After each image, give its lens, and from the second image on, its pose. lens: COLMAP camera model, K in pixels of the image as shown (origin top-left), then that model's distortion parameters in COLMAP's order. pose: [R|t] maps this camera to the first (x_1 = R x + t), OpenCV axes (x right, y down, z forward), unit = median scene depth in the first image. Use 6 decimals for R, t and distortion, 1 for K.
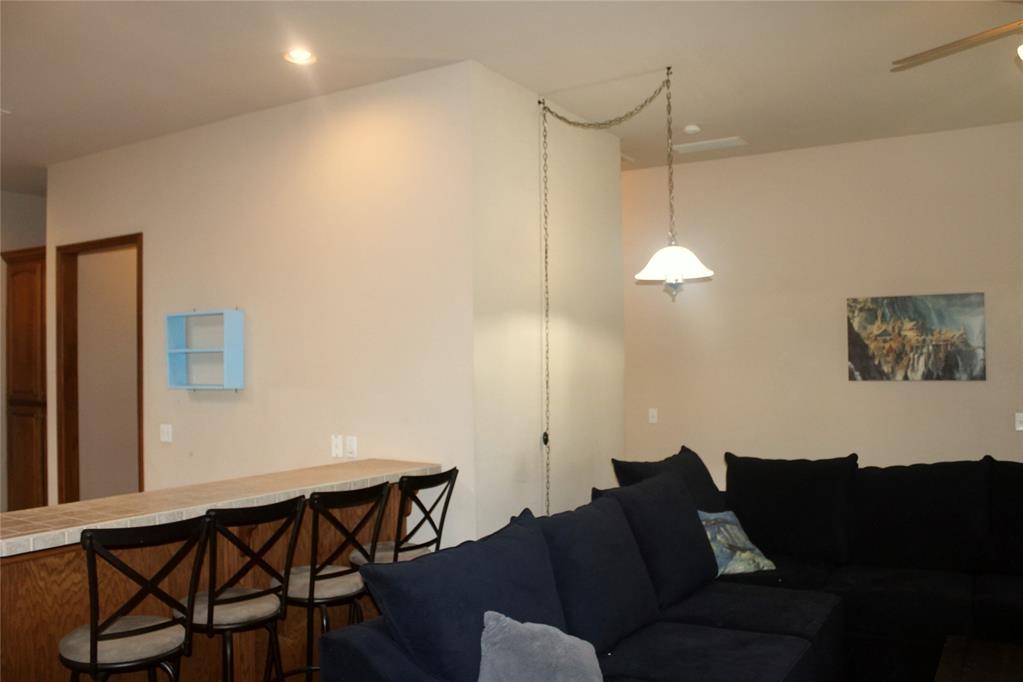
lens RADIAL K [[849.2, 0, 517.8], [0, 849.2, 348.3], [0, 0, 1]] dist [-0.147545, 0.105779]
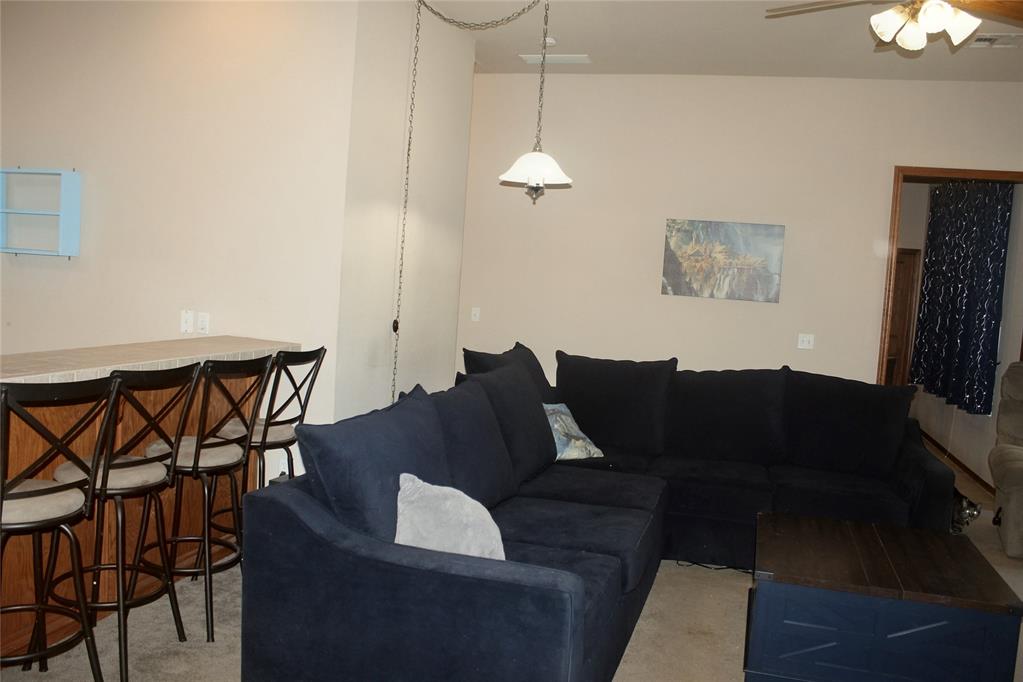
lens RADIAL K [[849.2, 0, 517.0], [0, 849.2, 342.7], [0, 0, 1]] dist [-0.147545, 0.105779]
pose [[0.961087, 0.055501, 0.270613, -0.110624], [-0.083712, 0.992062, 0.093838, 0.018687], [-0.263257, -0.112840, 0.958104, -0.030973]]
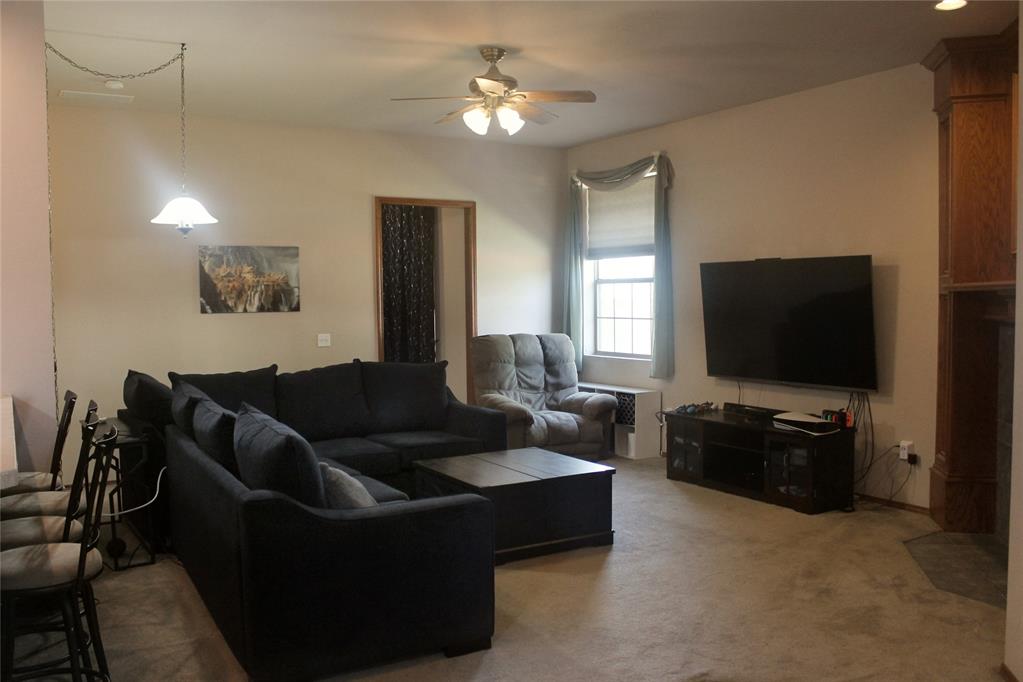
lens RADIAL K [[849.2, 0, 518.3], [0, 849.2, 345.6], [0, 0, 1]] dist [-0.147545, 0.105779]
pose [[0.462332, -0.041911, 0.885716, -0.633360], [-0.011264, 0.998524, 0.053128, 0.021810], [-0.886635, -0.034539, 0.461178, 0.031709]]
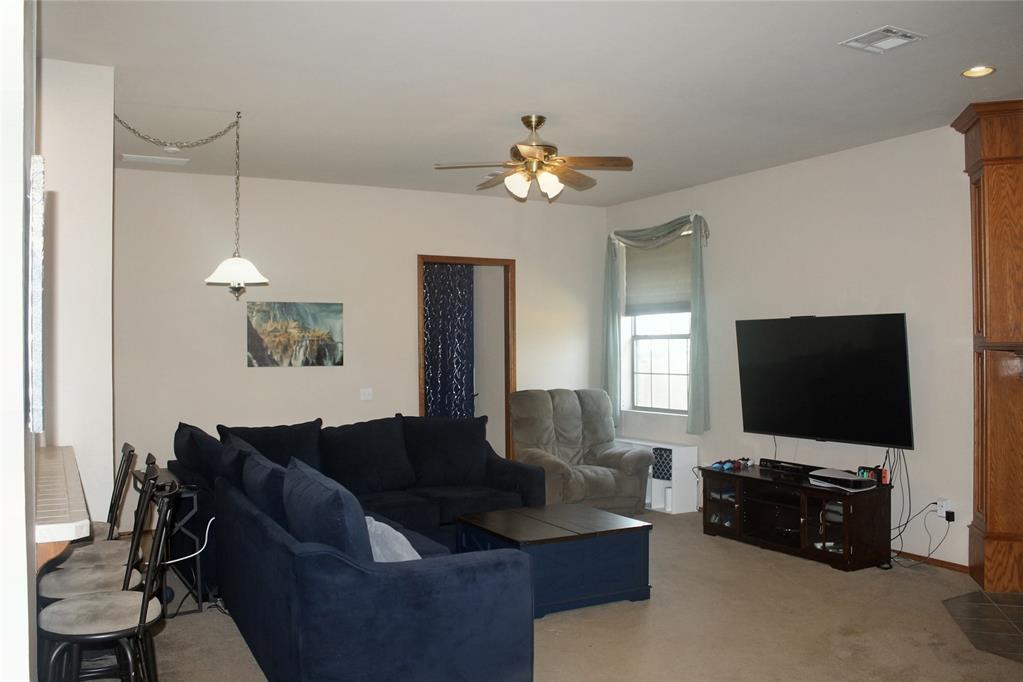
lens RADIAL K [[849.2, 0, 519.2], [0, 849.2, 348.5], [0, 0, 1]] dist [-0.147545, 0.105779]
pose [[0.499342, 0.009417, 0.866354, -0.663137], [-0.014783, 0.999888, -0.002348, 0.010590], [-0.866279, -0.011635, 0.499426, 0.020197]]
